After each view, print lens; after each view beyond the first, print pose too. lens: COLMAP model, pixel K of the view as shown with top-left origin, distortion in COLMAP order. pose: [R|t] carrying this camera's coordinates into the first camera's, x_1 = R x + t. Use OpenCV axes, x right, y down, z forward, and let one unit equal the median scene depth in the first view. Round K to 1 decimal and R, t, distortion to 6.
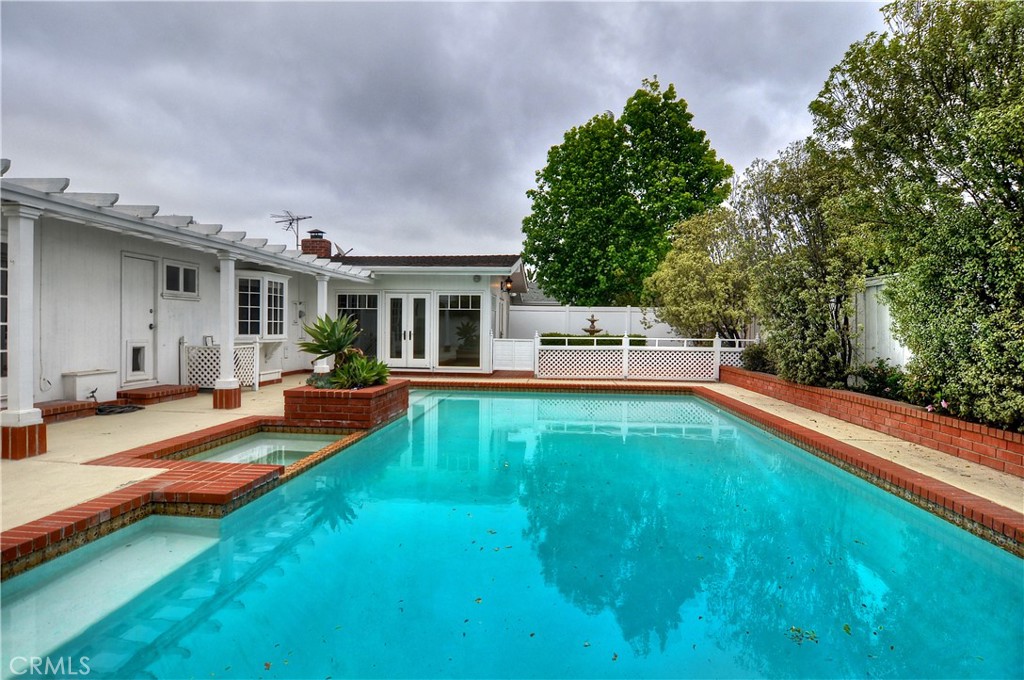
lens RADIAL K [[582.9, 0, 535.9], [0, 582.9, 332.9], [0, 0, 1]] dist [0.000158, -0.018511]
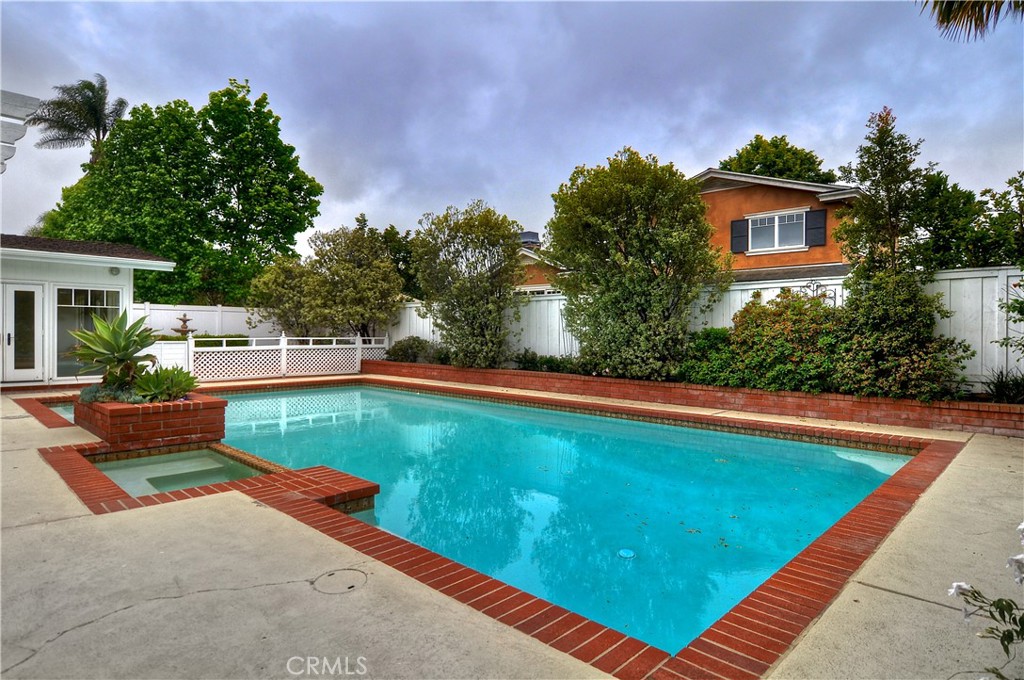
lens RADIAL K [[553.8, 0, 511.5], [0, 553.8, 331.2], [0, 0, 1]] dist [-0.002003, -0.000806]
pose [[0.635081, -0.007031, 0.772413, -0.358302], [0.006087, 0.999973, 0.004098, -0.005164], [-0.772421, 0.002099, 0.635107, 0.041304]]
